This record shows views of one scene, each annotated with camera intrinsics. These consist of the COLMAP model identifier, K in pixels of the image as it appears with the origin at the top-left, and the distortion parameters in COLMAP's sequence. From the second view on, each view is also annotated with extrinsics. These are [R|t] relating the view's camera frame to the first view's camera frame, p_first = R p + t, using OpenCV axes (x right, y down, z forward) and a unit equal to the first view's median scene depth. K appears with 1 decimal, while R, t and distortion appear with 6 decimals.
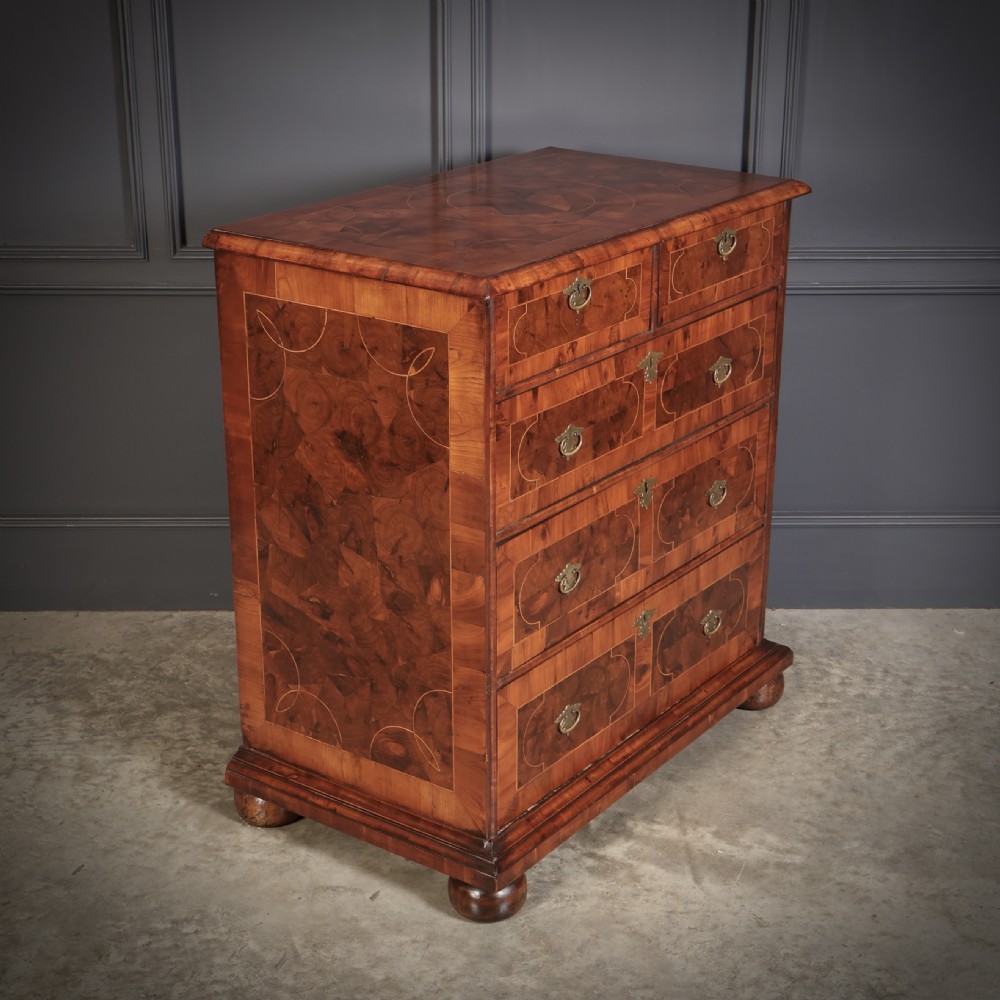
lens RADIAL K [[1760.9, 0, 502.3], [0, 1760.9, 498.2], [0, 0, 1]] dist [0.053574, 0.000000]
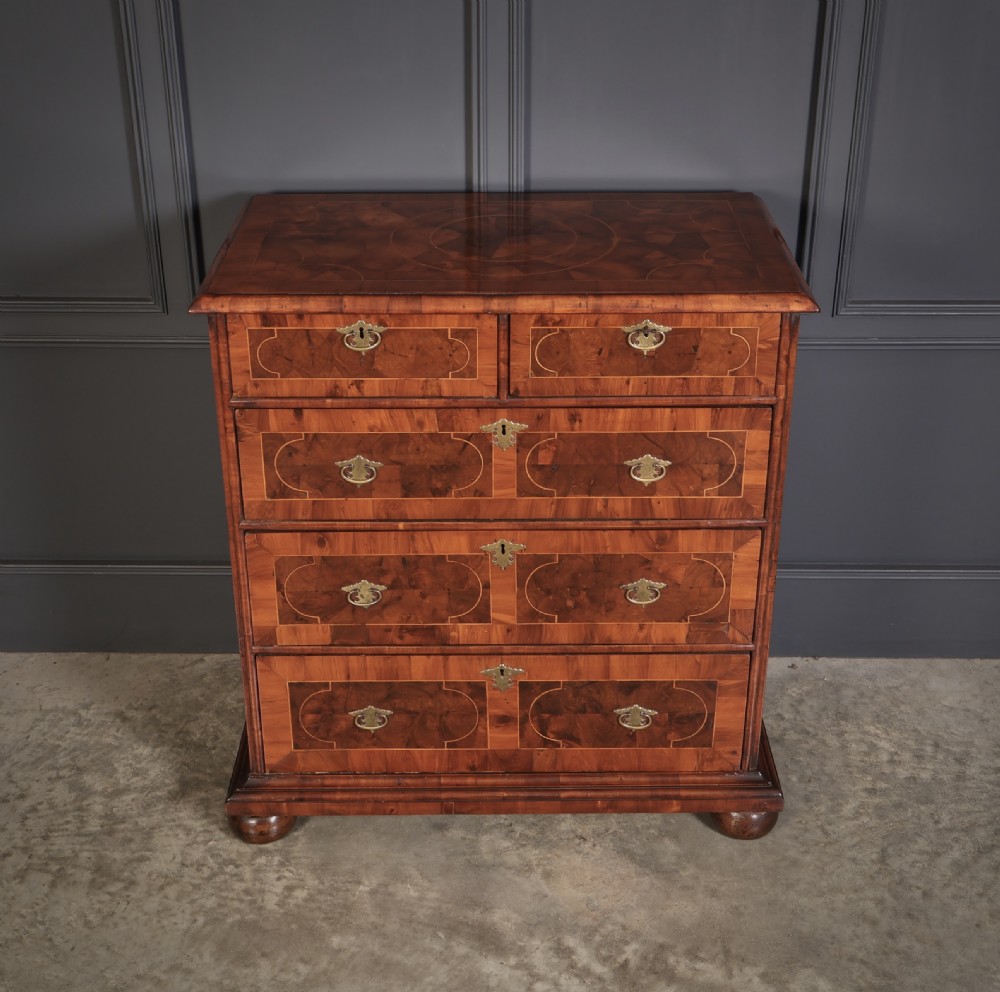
lens RADIAL K [[1484.4, 0, 508.1], [0, 1484.4, 492.9], [0, 0, 1]] dist [0.005133, 0.000000]
pose [[0.590945, 0.359431, -0.722214, 0.701038], [-0.282029, 0.930813, 0.232479, -0.239296], [0.755807, 0.066303, 0.651429, 0.473289]]
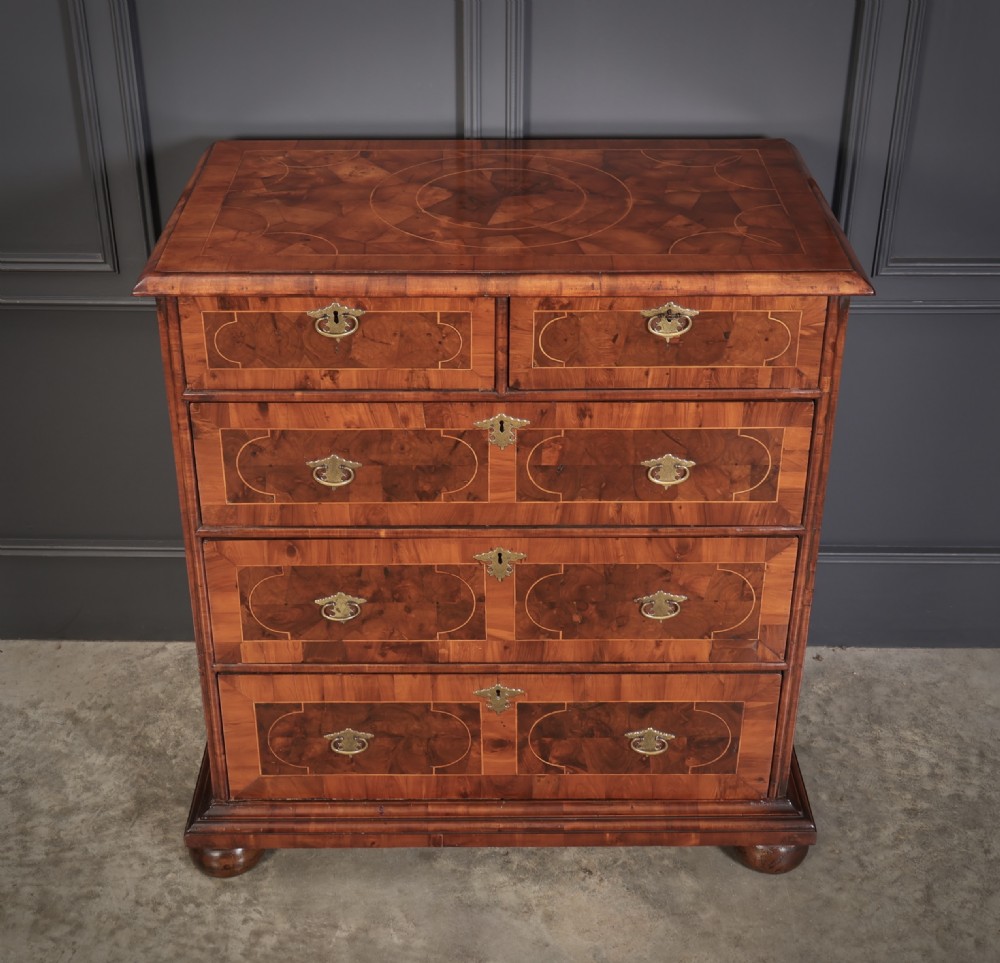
lens RADIAL K [[1471.1, 0, 486.1], [0, 1471.1, 423.6], [0, 0, 1]] dist [0.008772, 0.000000]
pose [[0.587917, 0.381587, -0.713264, 0.587316], [-0.282053, 0.923111, 0.261367, -0.262802], [0.758156, 0.047516, 0.650340, 0.543702]]
